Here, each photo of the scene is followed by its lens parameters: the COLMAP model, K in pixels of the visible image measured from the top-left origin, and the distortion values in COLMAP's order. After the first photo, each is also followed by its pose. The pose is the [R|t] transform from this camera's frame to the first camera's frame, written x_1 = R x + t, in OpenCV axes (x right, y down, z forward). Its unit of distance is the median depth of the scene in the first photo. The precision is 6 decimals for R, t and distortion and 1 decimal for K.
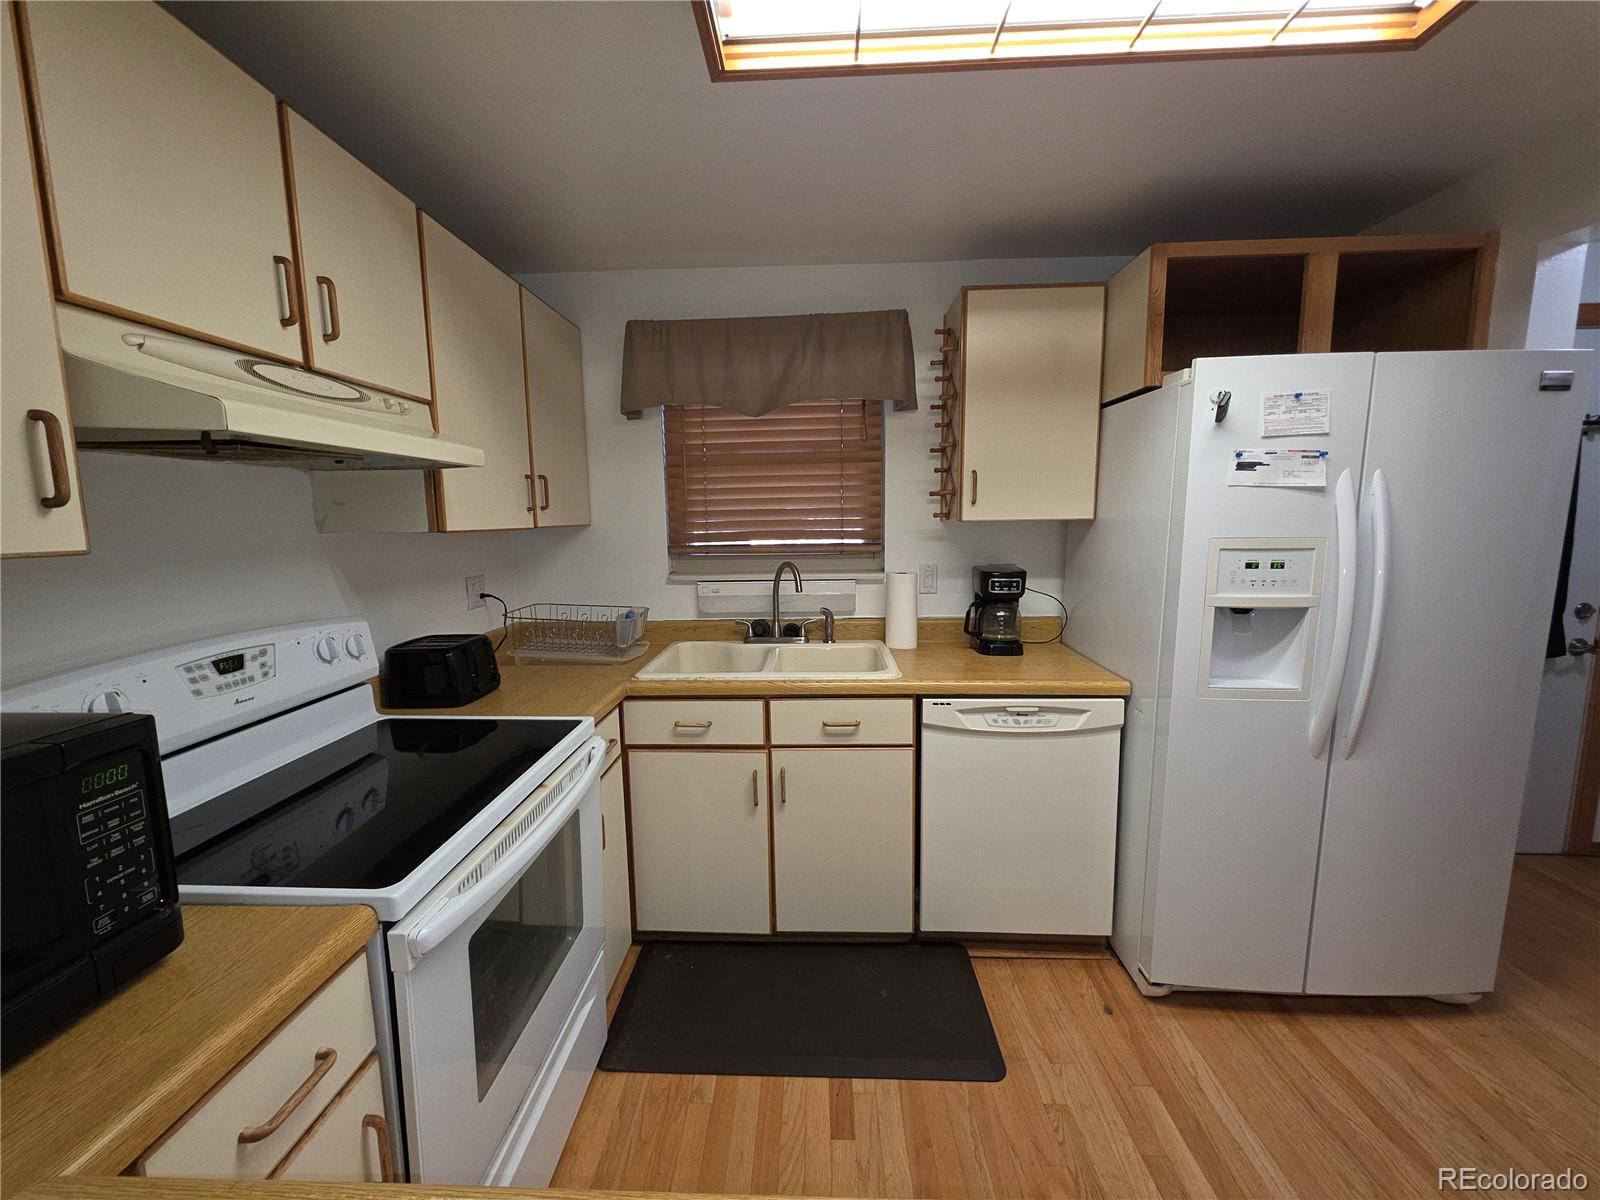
lens RADIAL K [[640.3, 0, 796.0], [0, 640.3, 592.3], [0, 0, 1]] dist [0.005422, -0.002514]
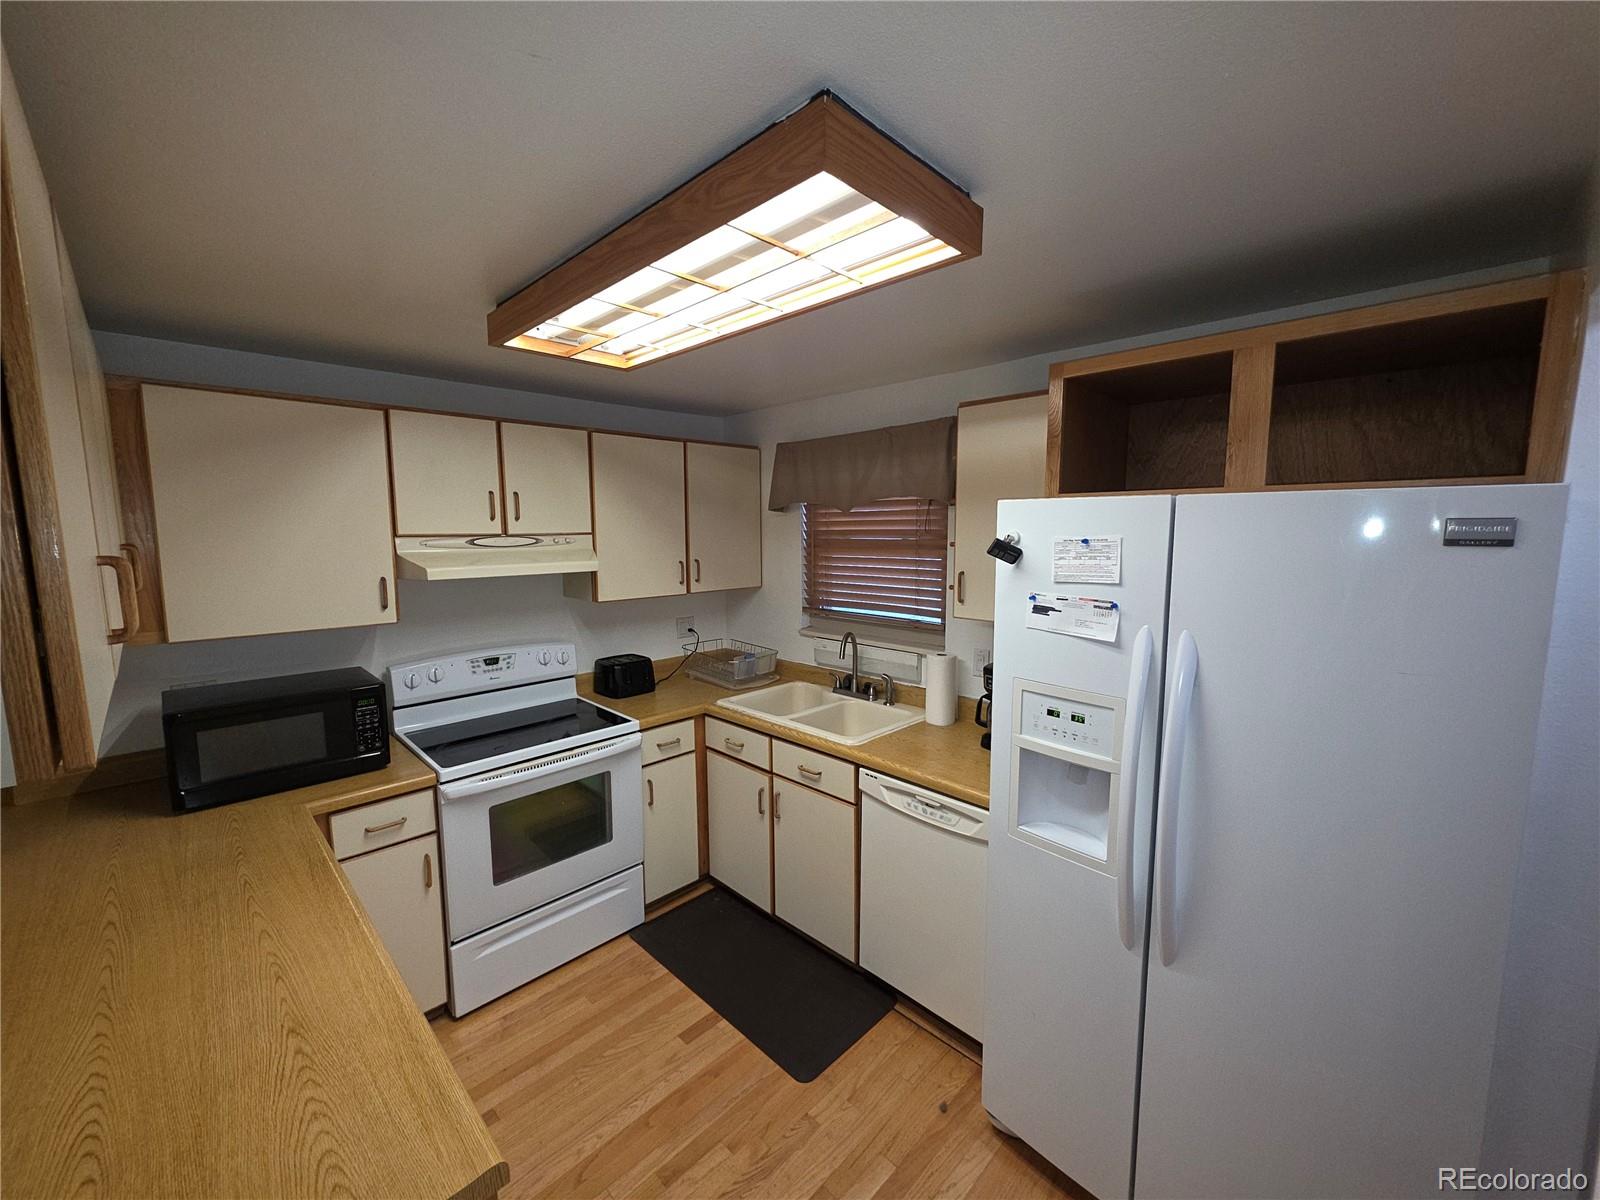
lens RADIAL K [[640.3, 0, 796.0], [0, 640.3, 592.3], [0, 0, 1]] dist [0.005422, -0.002514]
pose [[0.734443, 0.081200, -0.673795, 1.046894], [-0.087658, 0.995850, 0.024464, -0.207835], [0.672986, 0.041096, 0.738513, 0.037174]]
